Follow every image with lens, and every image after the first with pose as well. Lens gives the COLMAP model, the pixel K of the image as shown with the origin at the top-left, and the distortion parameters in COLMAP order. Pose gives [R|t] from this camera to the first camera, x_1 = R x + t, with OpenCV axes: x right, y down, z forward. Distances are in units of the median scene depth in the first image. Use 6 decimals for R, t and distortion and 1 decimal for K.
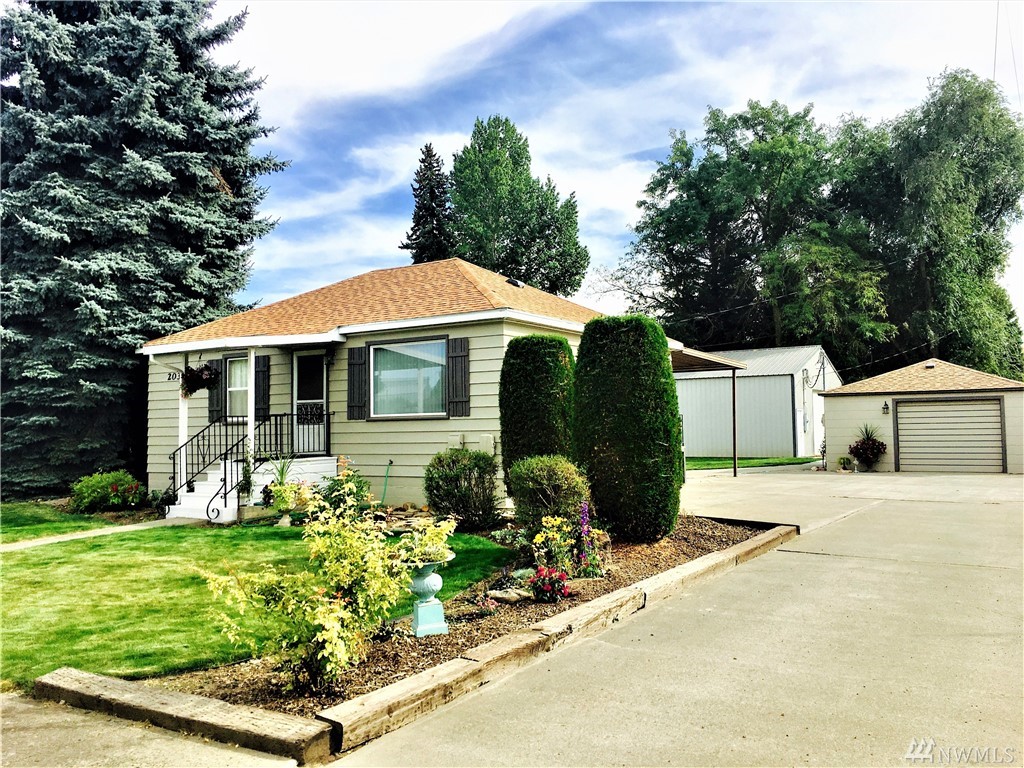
lens RADIAL K [[863.6, 0, 503.4], [0, 863.6, 384.4], [0, 0, 1]] dist [0.032745, -0.019826]
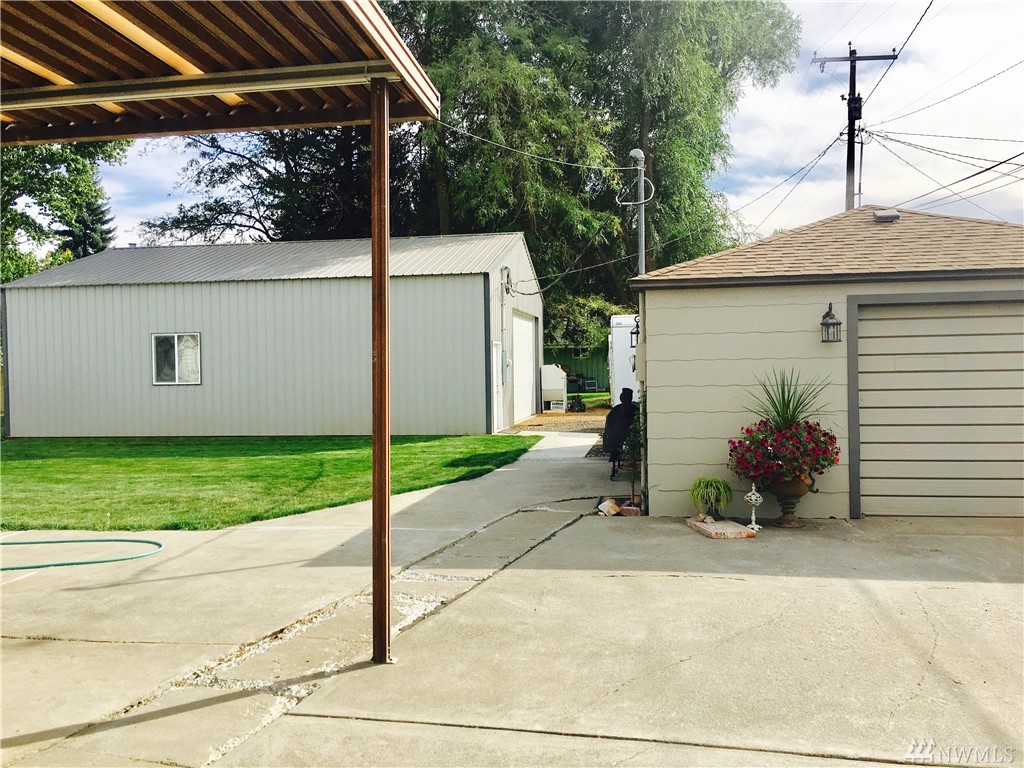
lens RADIAL K [[863.6, 0, 509.1], [0, 863.6, 385.4], [0, 0, 1]] dist [0.032745, -0.019826]
pose [[0.915903, -0.009270, 0.401292, 0.200907], [-0.018176, 0.997750, 0.064531, 0.031307], [-0.400988, -0.066398, 0.913674, 0.753402]]
